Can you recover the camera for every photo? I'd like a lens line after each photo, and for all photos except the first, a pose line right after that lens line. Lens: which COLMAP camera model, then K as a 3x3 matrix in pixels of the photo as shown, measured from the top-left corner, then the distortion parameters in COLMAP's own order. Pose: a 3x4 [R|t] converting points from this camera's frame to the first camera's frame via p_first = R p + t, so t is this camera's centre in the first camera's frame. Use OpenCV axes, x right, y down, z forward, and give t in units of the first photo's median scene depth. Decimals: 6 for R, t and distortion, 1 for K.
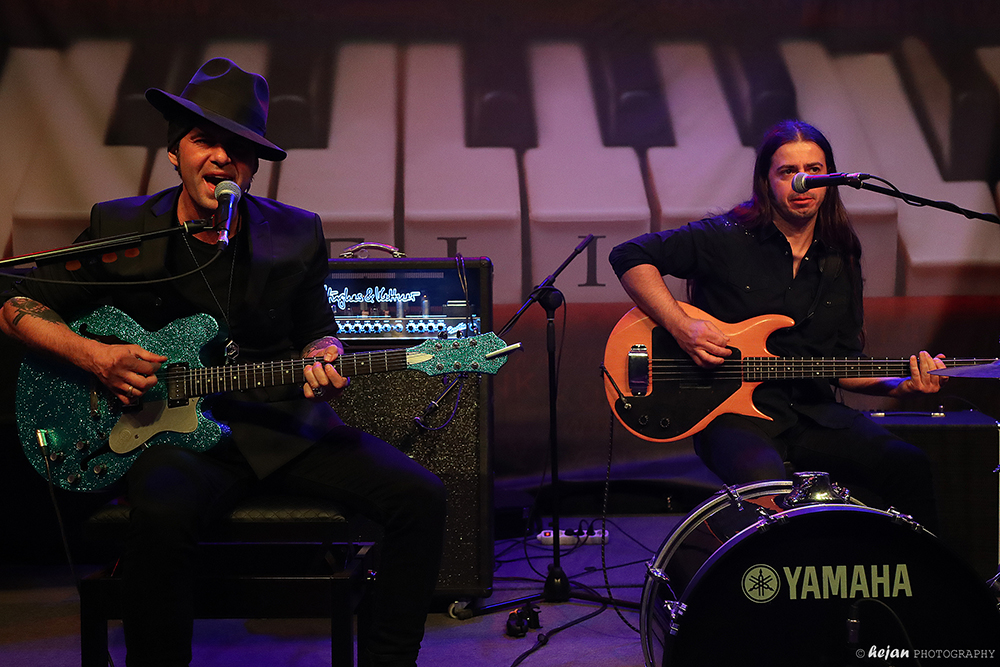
lens RADIAL K [[1110.7, 0, 500.2], [0, 1110.7, 335.1], [0, 0, 1]] dist [-0.042456, 0.000000]
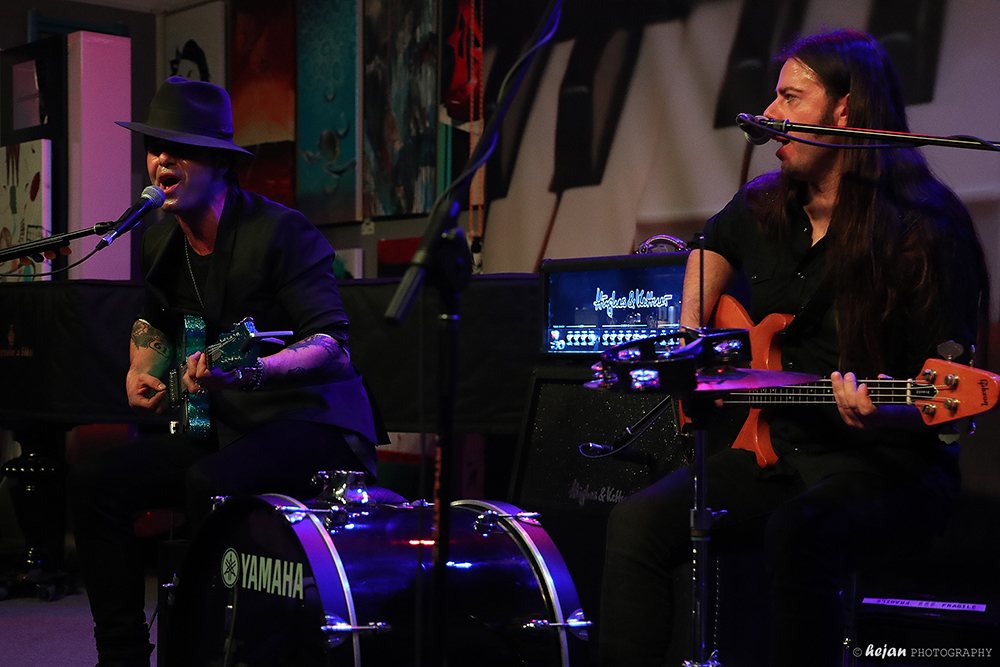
lens RADIAL K [[1783.3, 0, 469.7], [0, 1783.3, 339.3], [0, 0, 1]] dist [0.310888, 0.000000]
pose [[0.554885, 0.000631, -0.831927, 1.048390], [-0.027882, 0.999452, -0.017839, 0.024301], [0.831459, 0.033094, 0.554599, 0.160727]]
